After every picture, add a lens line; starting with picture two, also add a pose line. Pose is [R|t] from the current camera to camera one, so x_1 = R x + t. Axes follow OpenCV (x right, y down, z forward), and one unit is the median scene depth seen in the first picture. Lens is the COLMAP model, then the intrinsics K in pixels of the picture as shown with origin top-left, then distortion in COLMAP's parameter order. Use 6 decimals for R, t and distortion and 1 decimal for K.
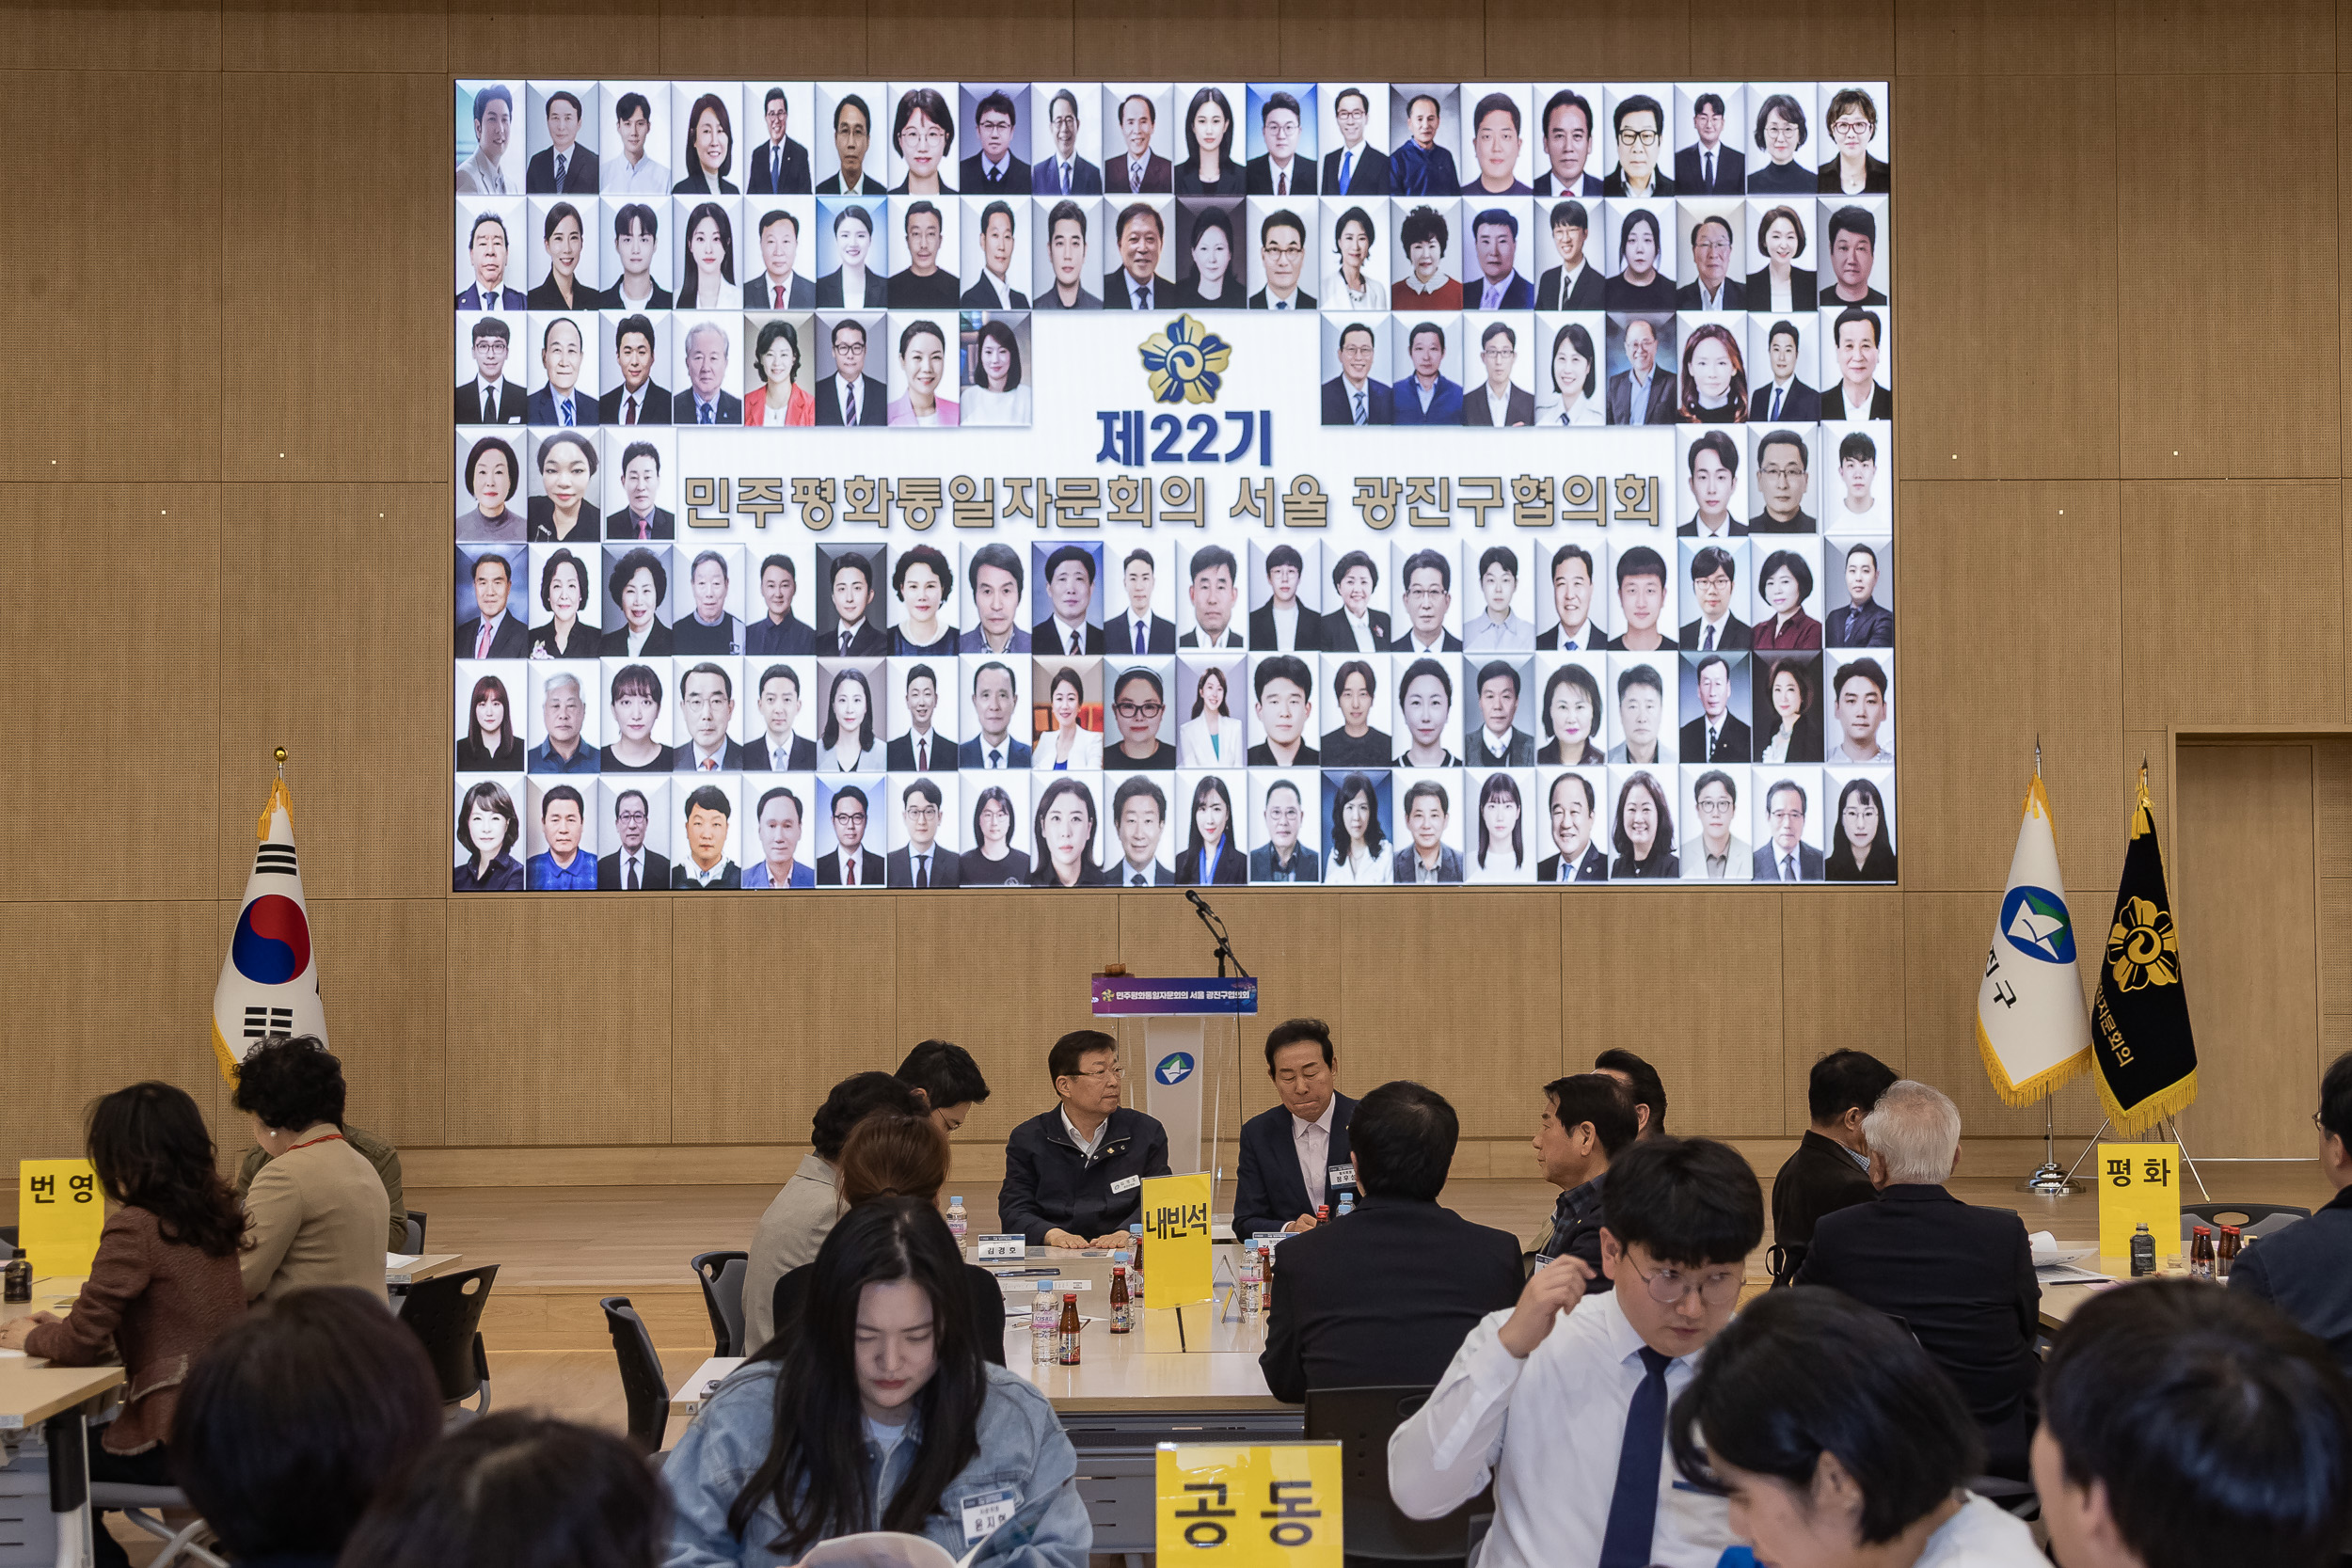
lens RADIAL K [[3348.1, 0, 1196.7], [0, 3348.1, 777.6], [0, 0, 1]] dist [0.099871, 0.000000]
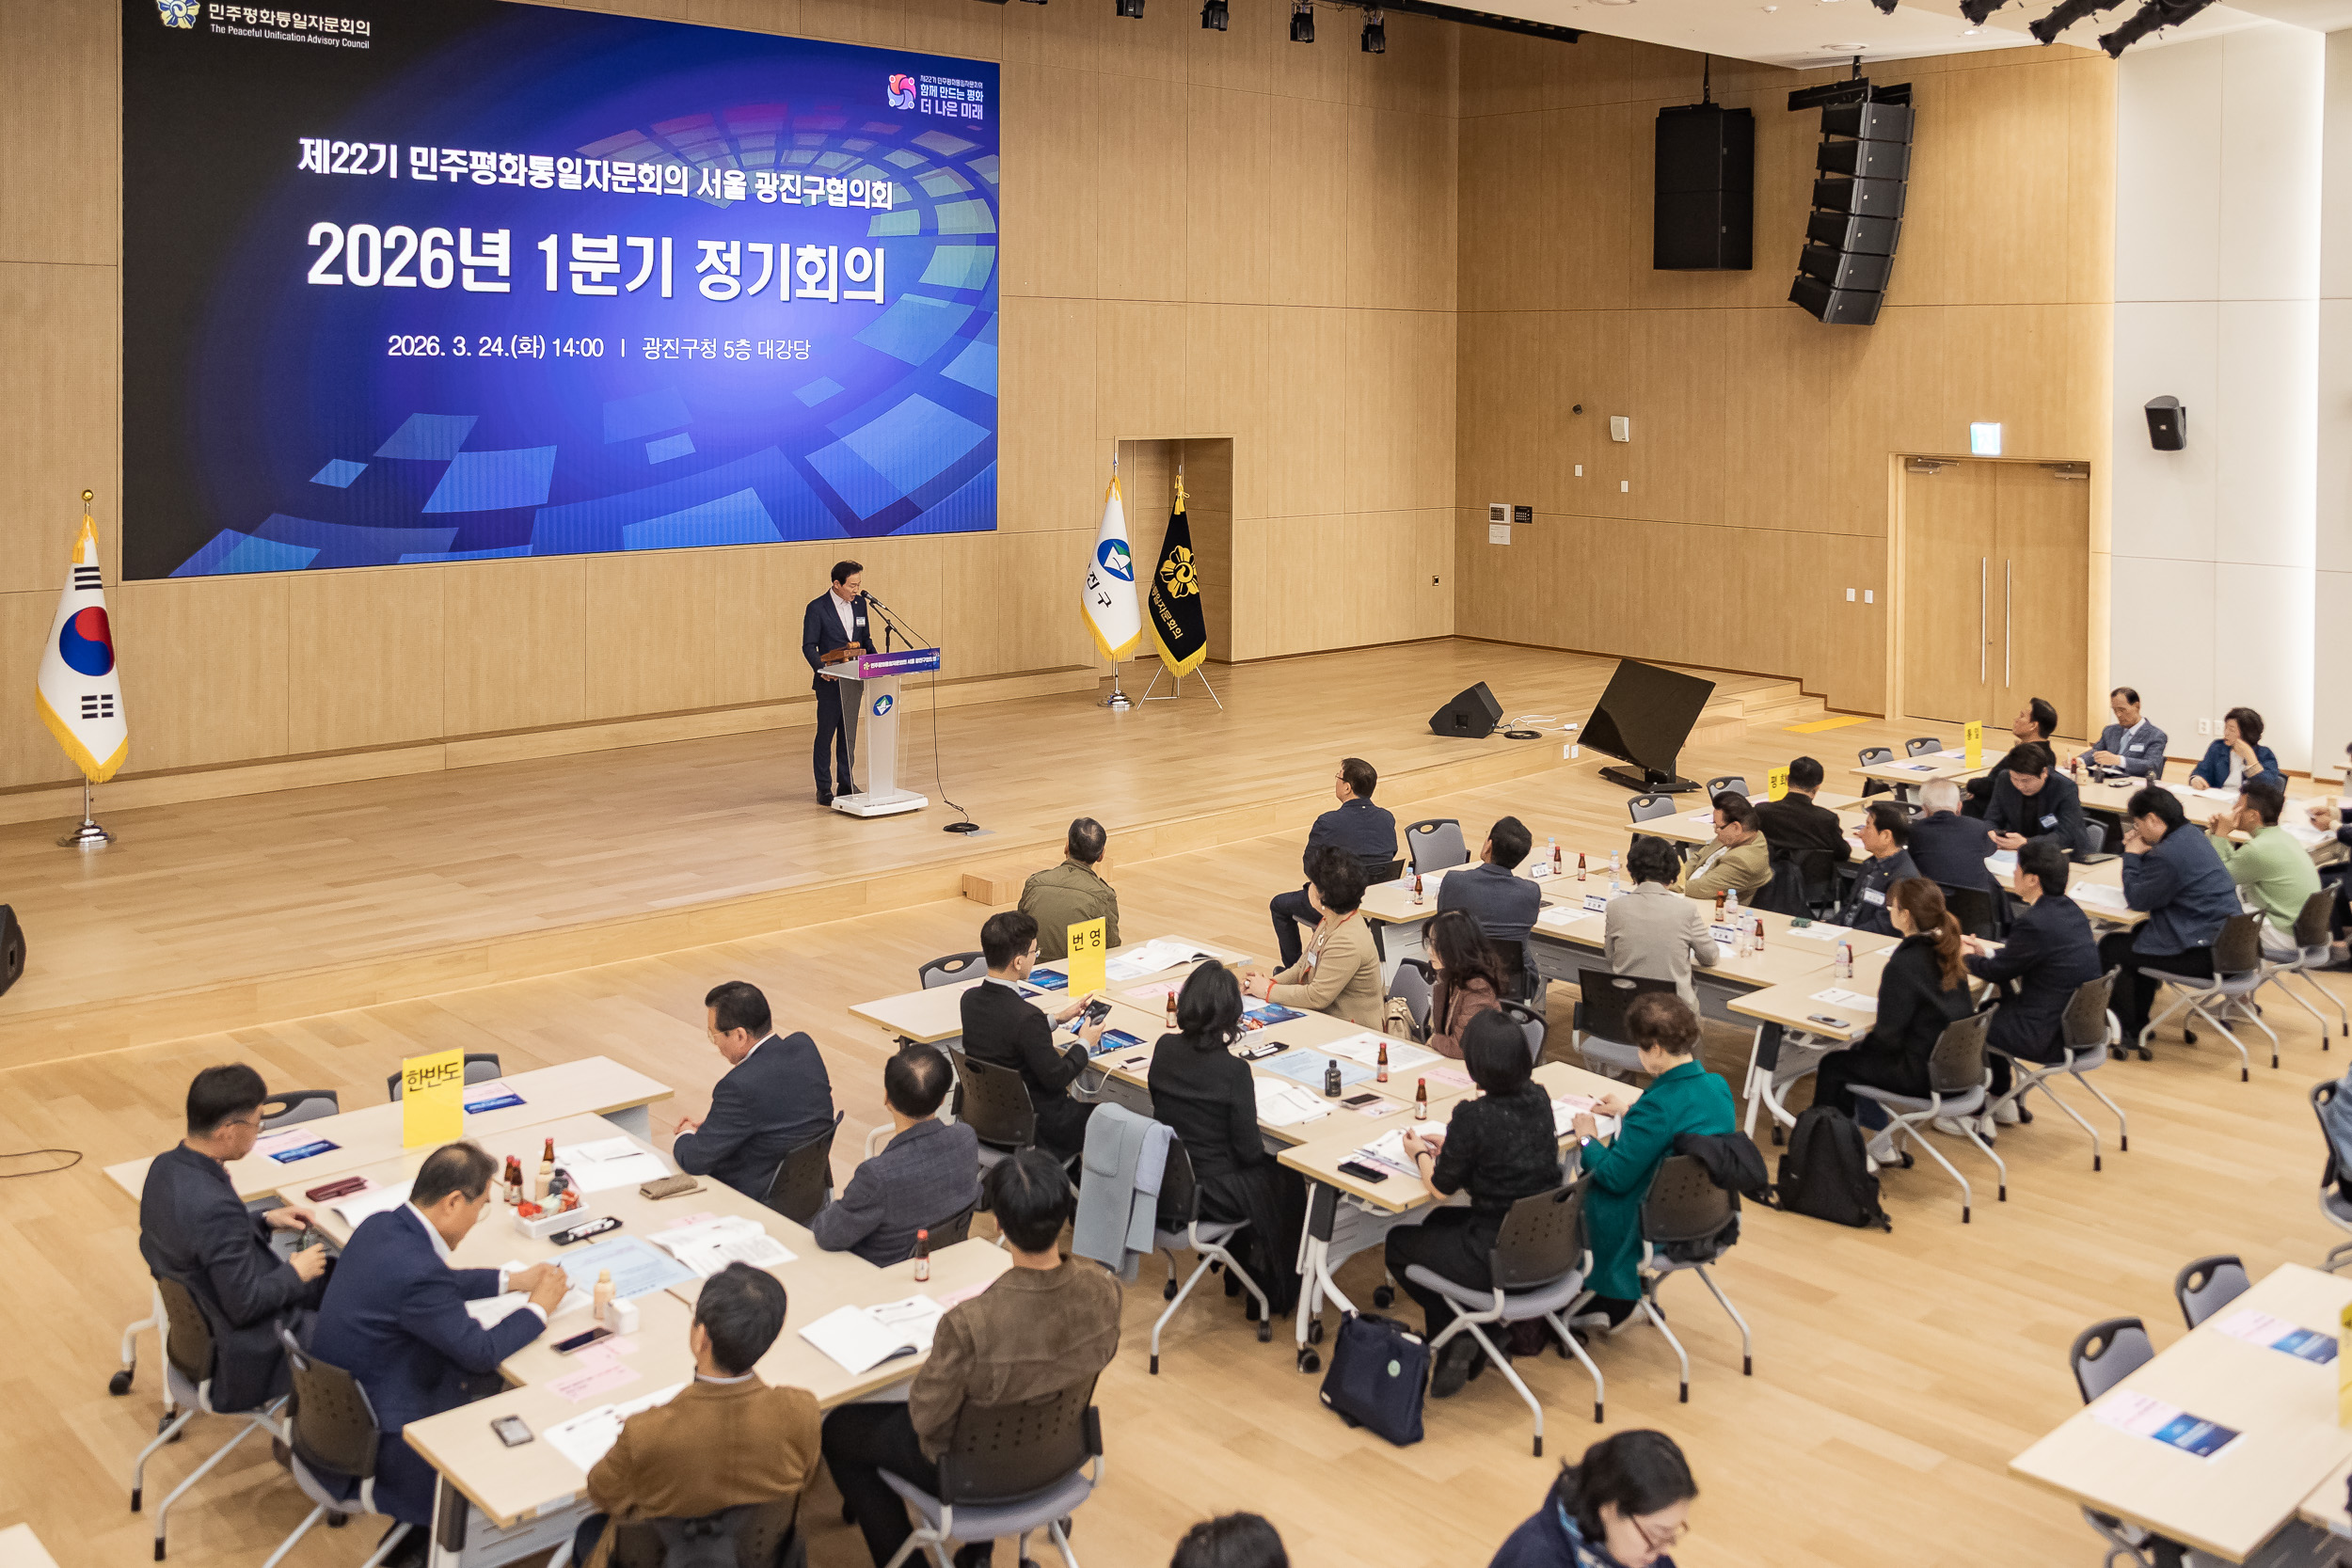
lens RADIAL K [[2230.2, 0, 1141.7], [0, 2230.2, 388.1], [0, 0, 1]] dist [0.025708, 0.000000]
pose [[0.754130, 0.002798, 0.656720, -0.491922], [-0.038985, 0.998418, 0.040515, -0.090994], [-0.655567, -0.056156, 0.753046, 0.089170]]
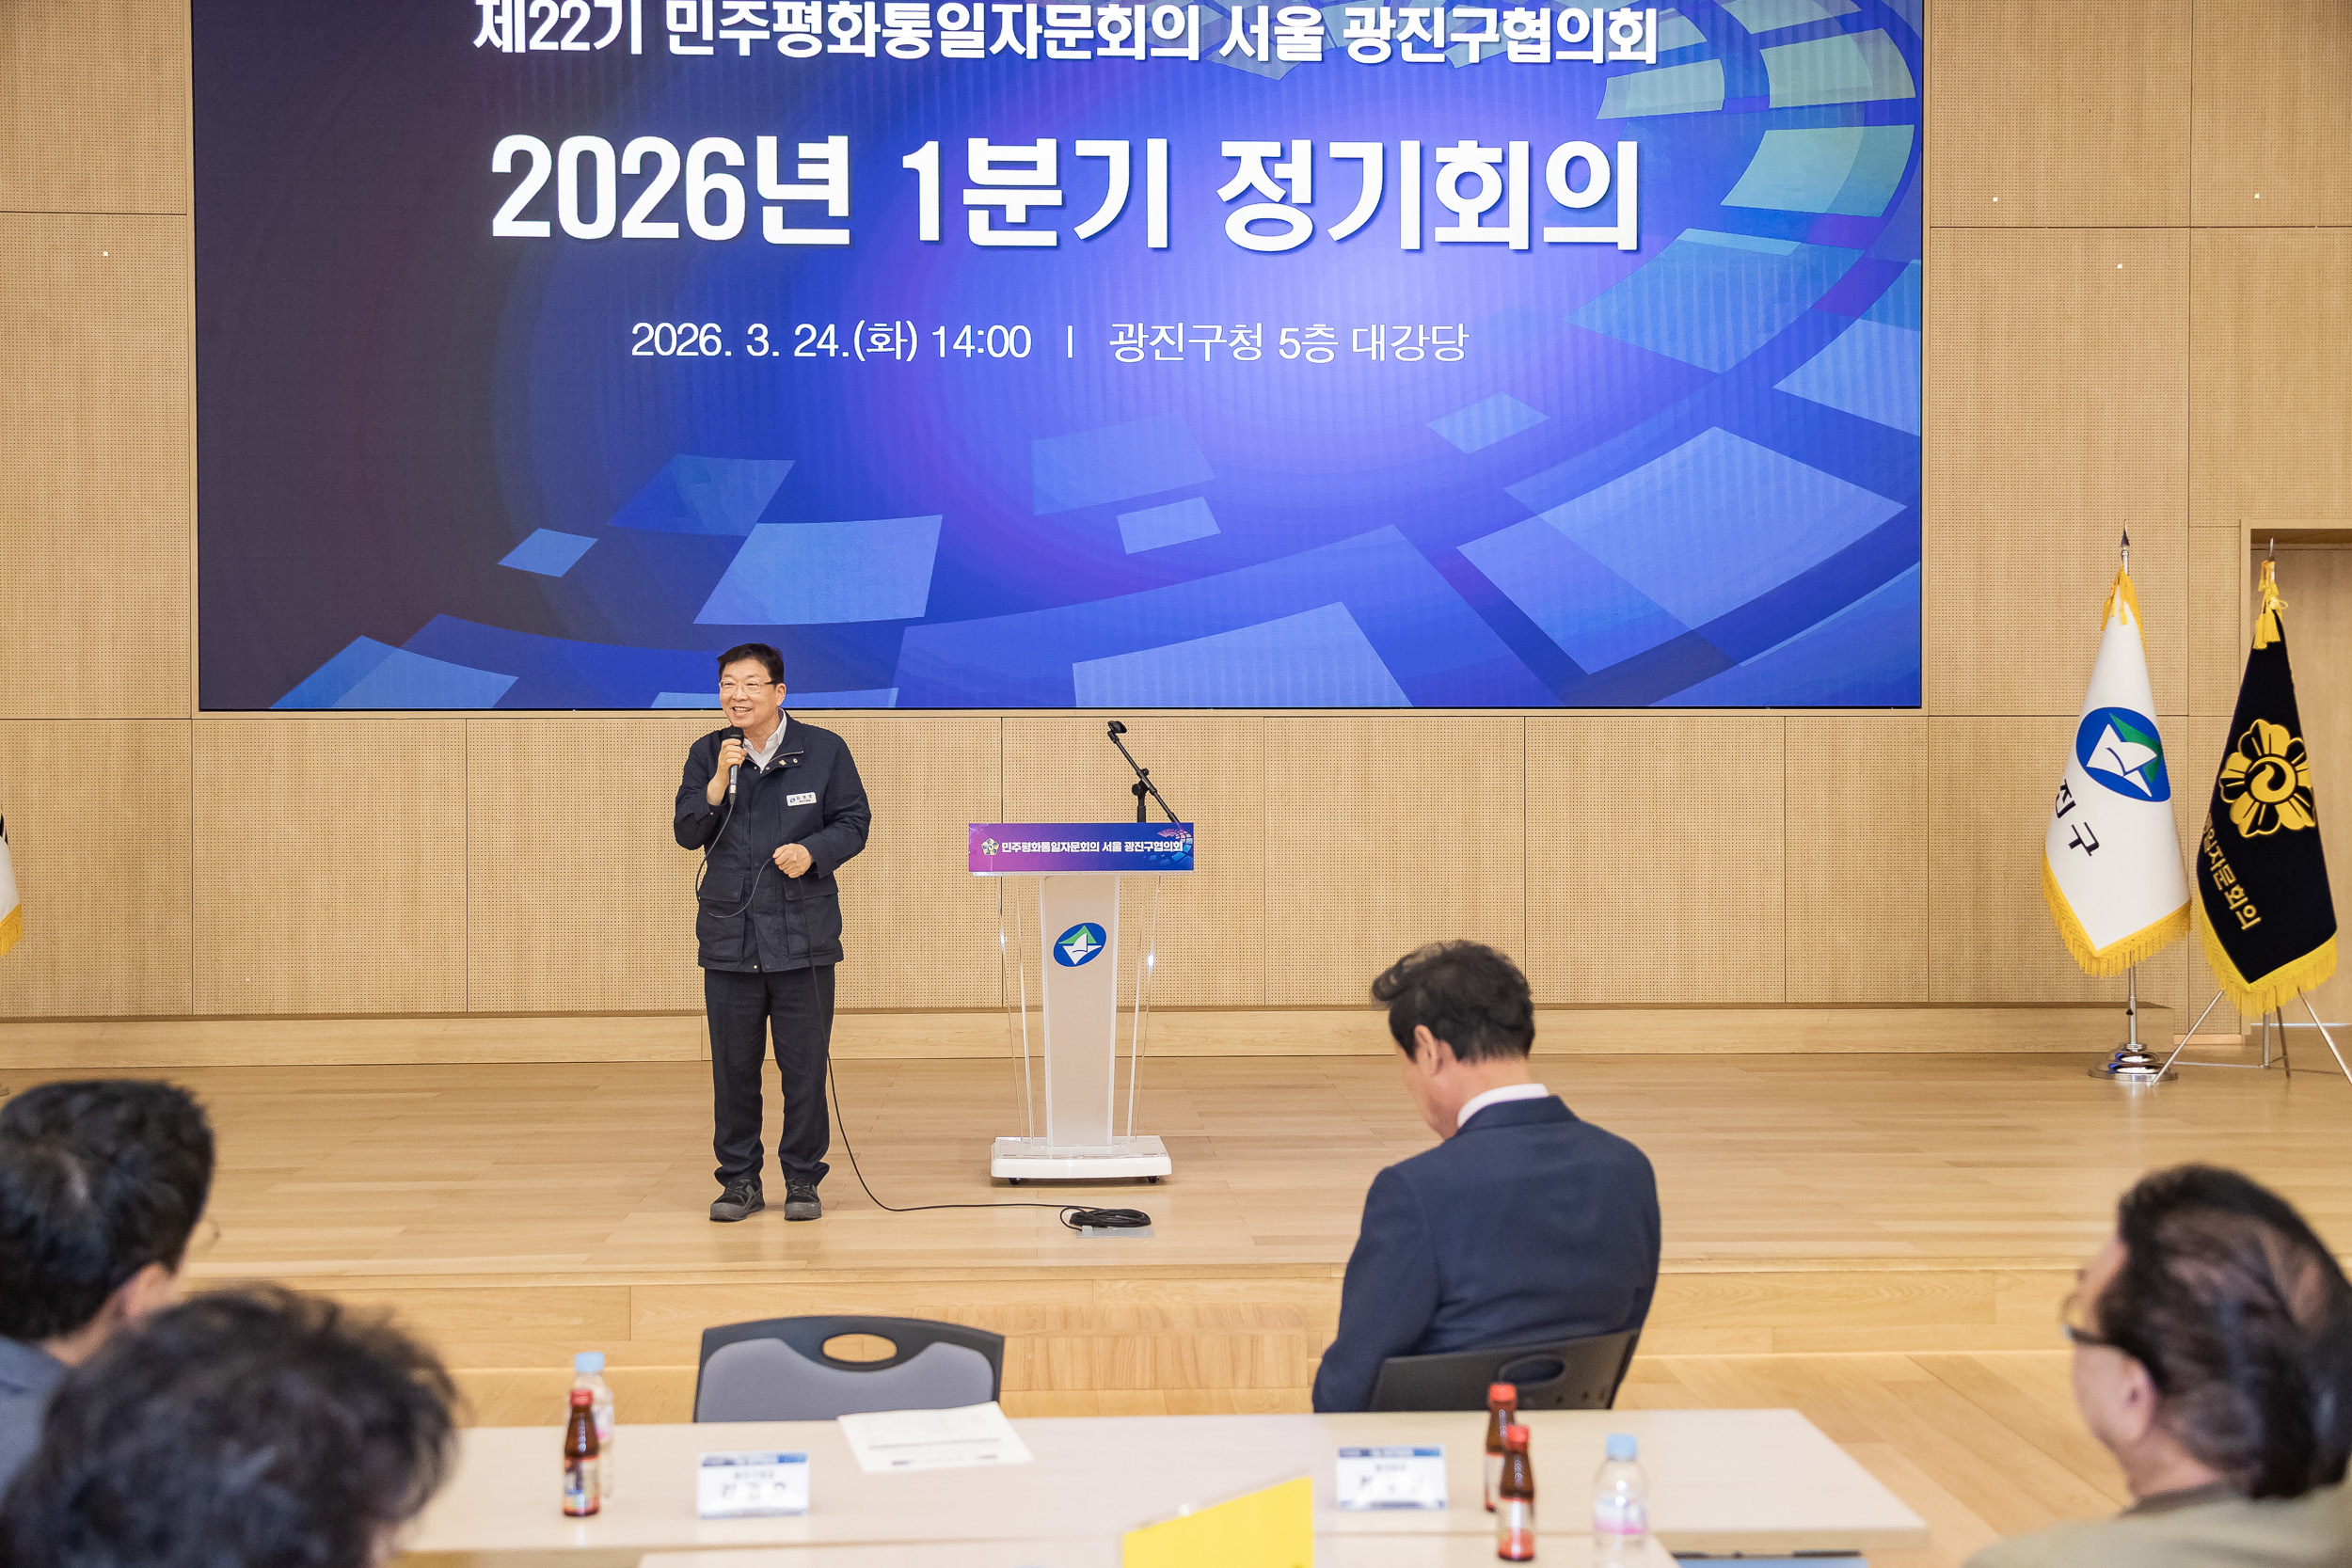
lens RADIAL K [[2726.6, 0, 1114.2], [0, 2726.6, 769.0], [0, 0, 1]] dist [0.065002, 0.000000]
pose [[0.999676, 0.002433, 0.025343, -0.012295], [-0.003616, 0.998900, 0.046745, 0.015698], [-0.025201, -0.046822, 0.998585, 0.315078]]
